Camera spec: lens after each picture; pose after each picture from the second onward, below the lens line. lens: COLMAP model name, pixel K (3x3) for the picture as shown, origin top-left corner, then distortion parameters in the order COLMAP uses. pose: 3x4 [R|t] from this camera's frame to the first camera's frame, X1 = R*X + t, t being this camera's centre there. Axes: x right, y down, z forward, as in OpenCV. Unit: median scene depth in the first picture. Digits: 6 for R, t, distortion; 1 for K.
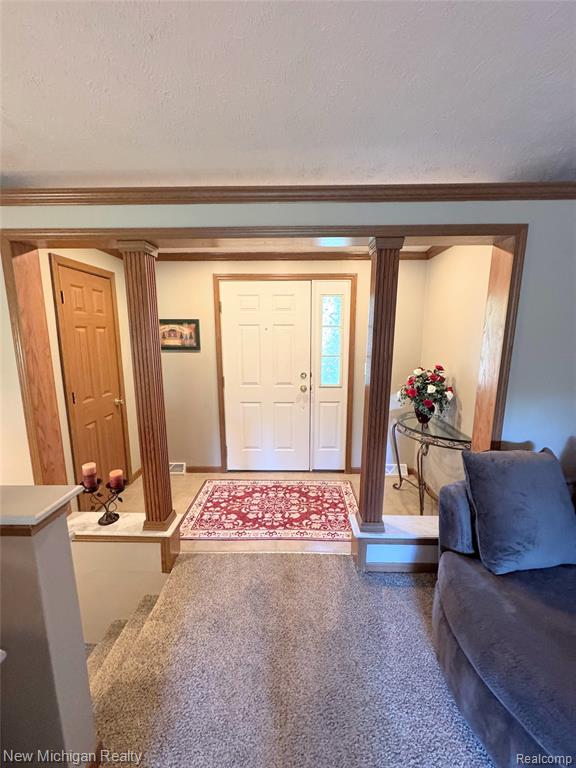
lens RADIAL K [[306.0, 0, 289.7], [0, 306.0, 384.1], [0, 0, 1]] dist [-0.002797, -0.000159]
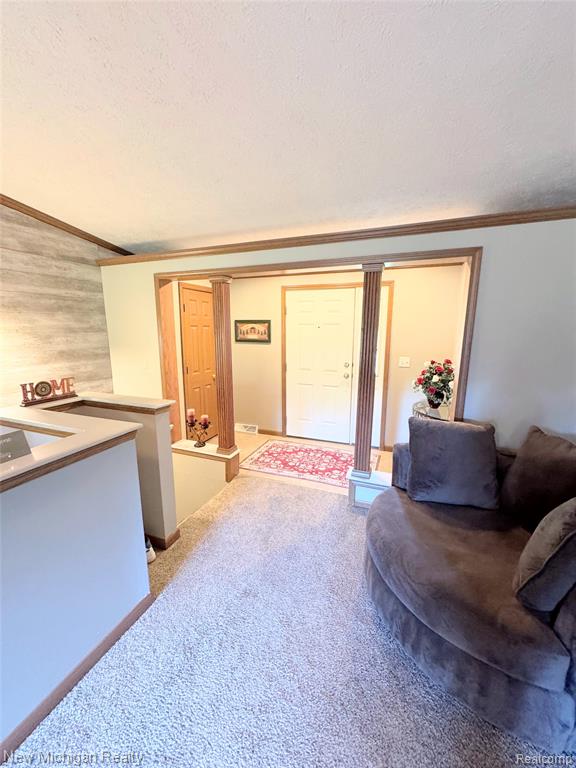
lens RADIAL K [[306.0, 0, 287.2], [0, 306.0, 385.6], [0, 0, 1]] dist [-0.002797, -0.000159]
pose [[0.937007, 0.067742, -0.342679, 0.323987], [-0.061456, 0.997683, 0.029184, 0.043513], [0.343862, -0.006286, 0.938999, -0.313994]]
